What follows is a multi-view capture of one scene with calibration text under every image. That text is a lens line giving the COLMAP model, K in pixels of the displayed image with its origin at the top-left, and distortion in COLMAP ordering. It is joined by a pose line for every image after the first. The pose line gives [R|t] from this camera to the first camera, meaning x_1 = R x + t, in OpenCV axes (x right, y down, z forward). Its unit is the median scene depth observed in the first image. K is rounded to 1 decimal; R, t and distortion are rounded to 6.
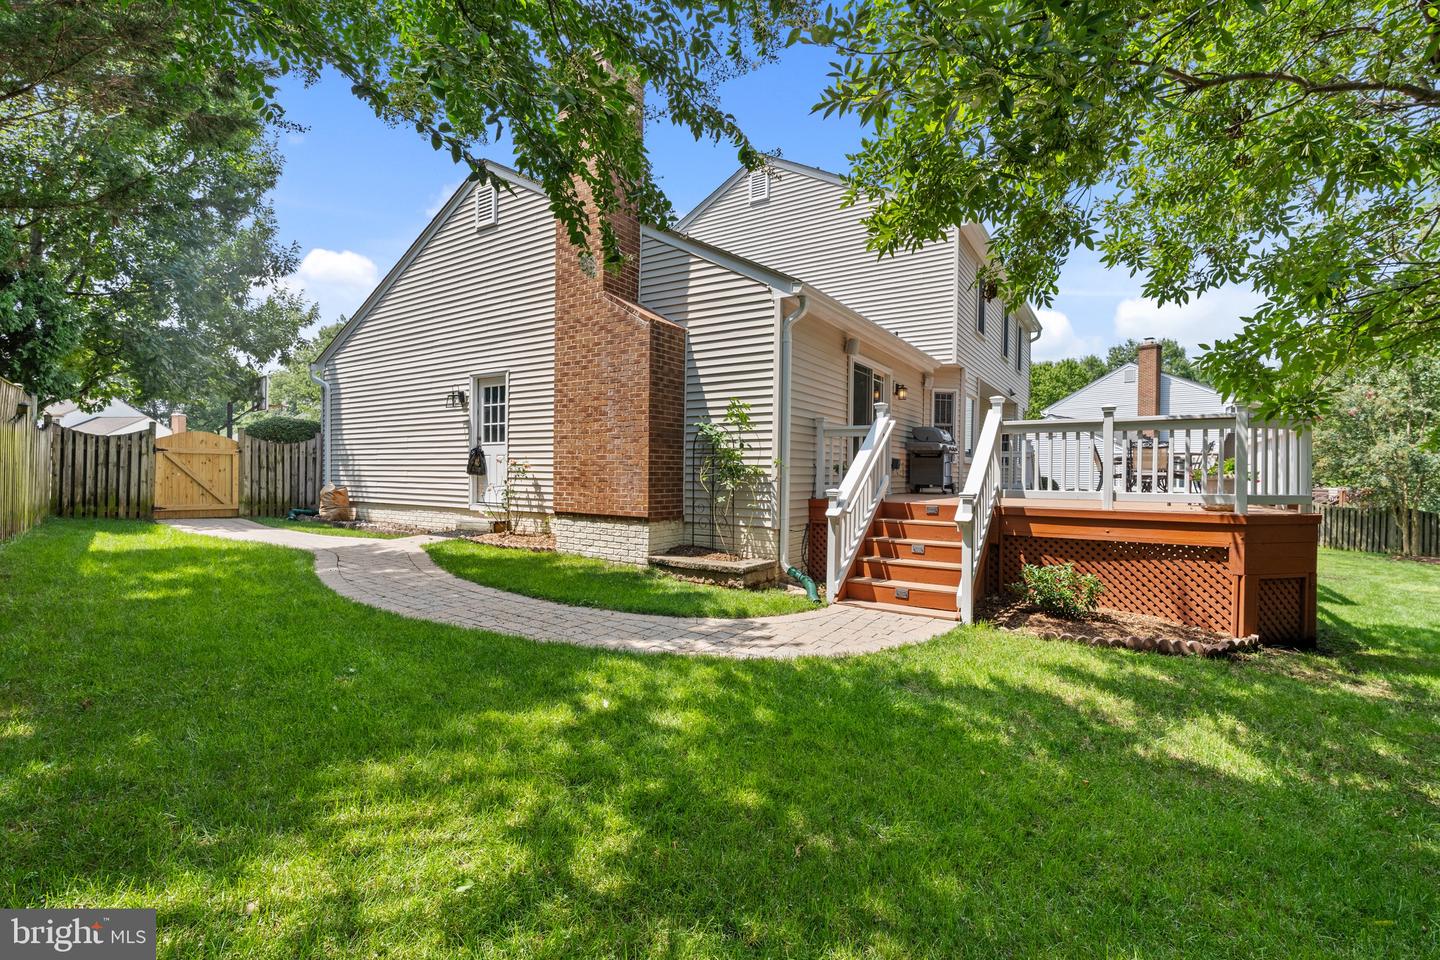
lens RADIAL K [[631.0, 0, 711.2], [0, 631.0, 478.4], [0, 0, 1]] dist [-0.000708, -0.000168]
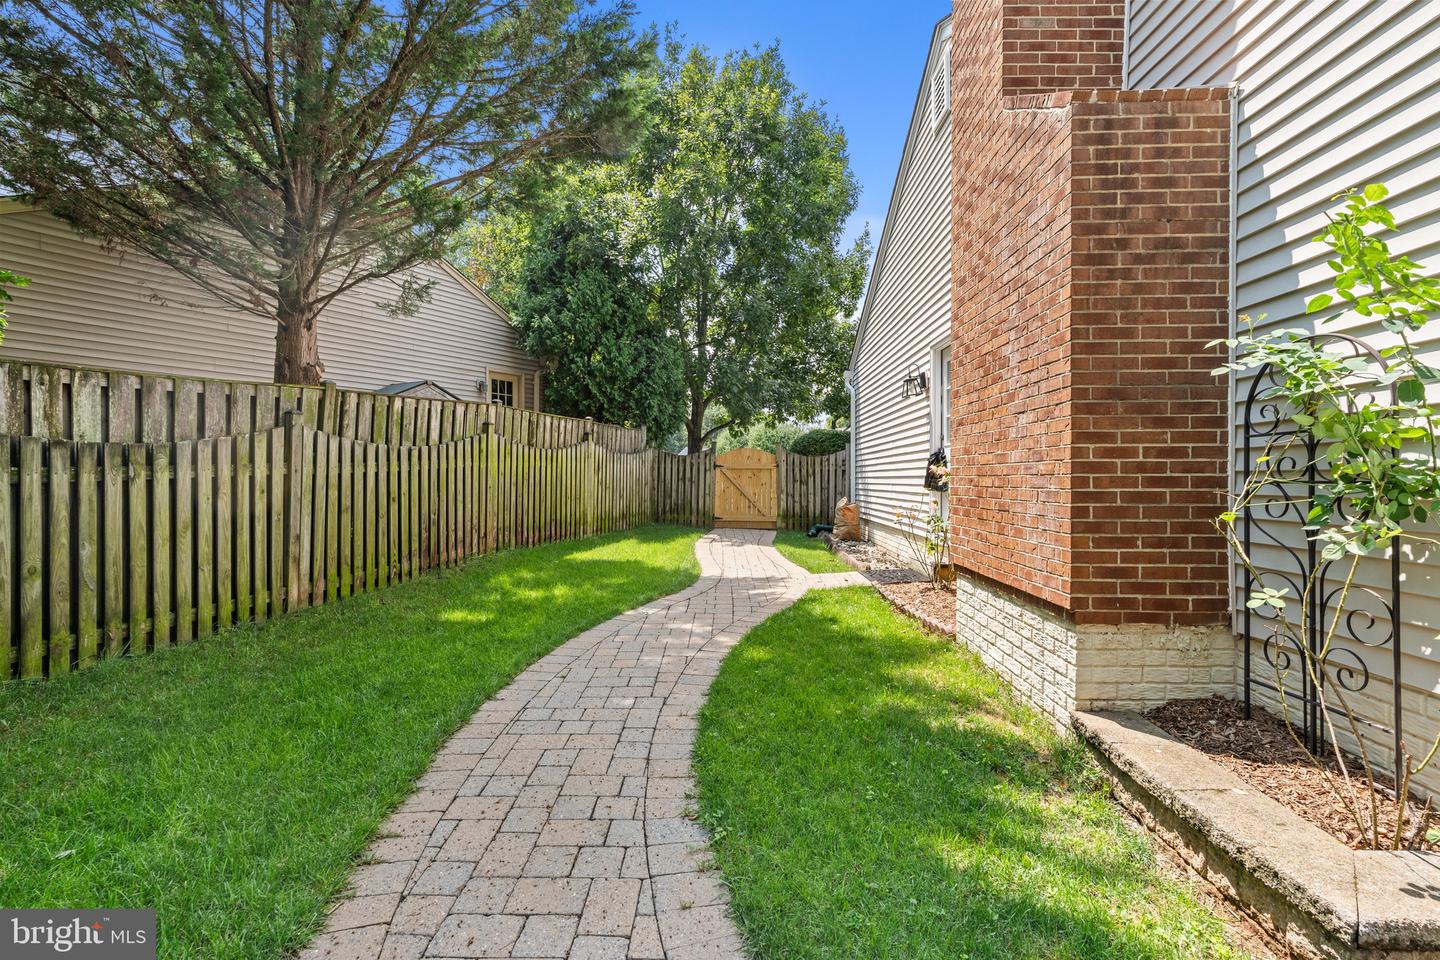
lens RADIAL K [[631.0, 0, 711.2], [0, 631.0, 478.4], [0, 0, 1]] dist [-0.000708, -0.000168]
pose [[0.532601, -0.009784, -0.846310, 0.075563], [-0.003662, 0.999897, -0.013864, -0.008689], [0.846359, 0.010483, 0.532510, 0.420244]]
